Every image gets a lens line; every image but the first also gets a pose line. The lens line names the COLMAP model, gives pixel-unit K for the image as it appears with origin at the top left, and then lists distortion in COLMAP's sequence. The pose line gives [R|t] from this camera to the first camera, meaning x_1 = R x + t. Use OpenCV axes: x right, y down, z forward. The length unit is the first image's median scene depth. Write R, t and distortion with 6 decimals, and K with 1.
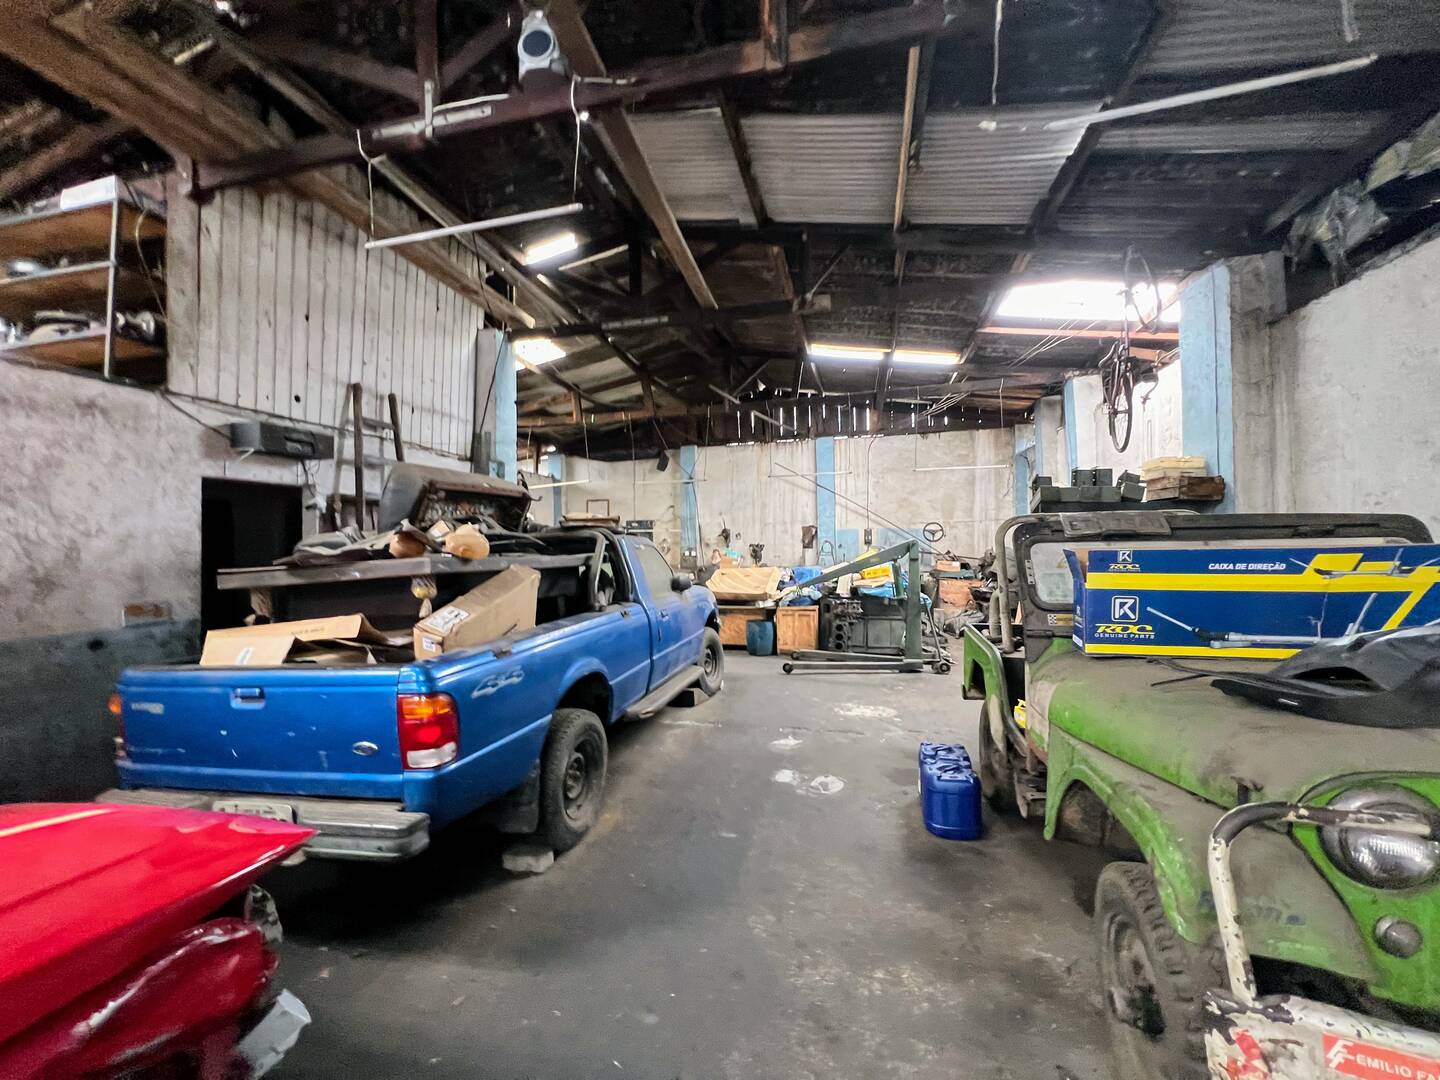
lens RADIAL K [[576.3, 0, 714.8], [0, 576.3, 539.8], [0, 0, 1]] dist [-0.001553, -0.000237]
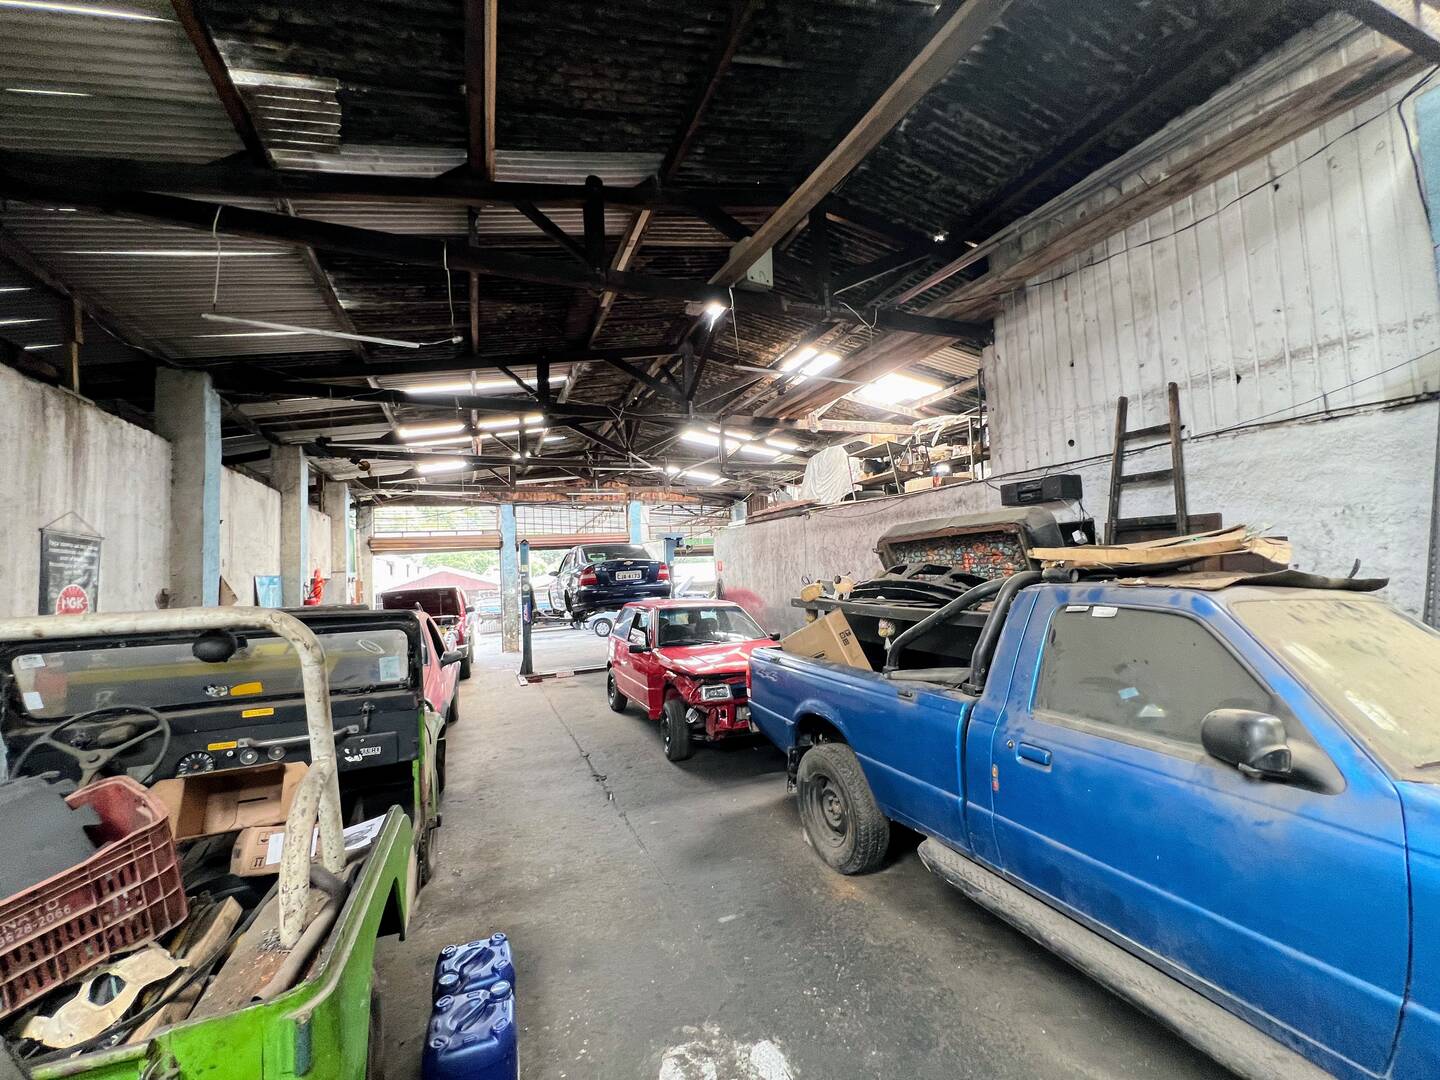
lens RADIAL K [[576.3, 0, 714.8], [0, 576.3, 539.8], [0, 0, 1]] dist [-0.001553, -0.000237]
pose [[-0.807553, 0.009945, -0.589711, 0.459841], [0.045766, 0.997900, -0.045843, -0.040373], [0.588016, -0.064010, -0.806313, 1.439325]]
